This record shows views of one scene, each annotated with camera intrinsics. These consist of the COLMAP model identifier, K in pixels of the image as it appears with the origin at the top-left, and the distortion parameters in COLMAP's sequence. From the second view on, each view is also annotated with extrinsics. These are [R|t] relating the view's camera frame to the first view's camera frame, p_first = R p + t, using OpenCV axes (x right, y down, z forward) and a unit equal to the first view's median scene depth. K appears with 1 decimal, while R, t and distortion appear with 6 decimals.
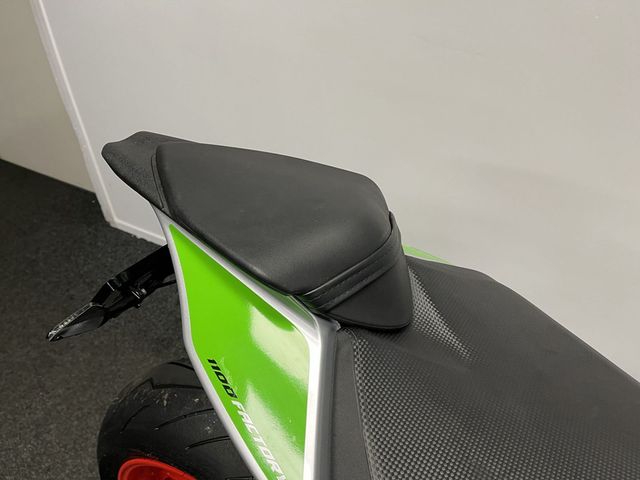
lens RADIAL K [[484.2, 0, 320.0], [0, 484.2, 240.0], [0, 0, 1]] dist [0.104383, -0.167266]
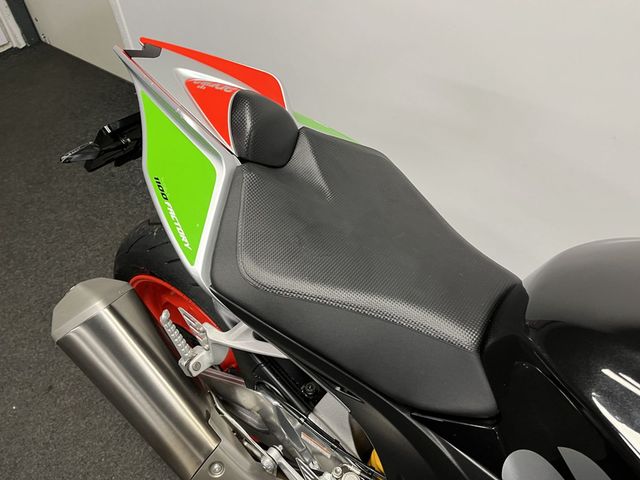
lens RADIAL K [[481.3, 0, 320.0], [0, 481.3, 240.0], [0, 0, 1]] dist [0.058758, -0.068109]
pose [[0.990949, 0.101970, -0.087308, 0.122588], [-0.086050, 0.981699, 0.169889, 0.037059], [0.103034, -0.160839, 0.981588, -0.132467]]
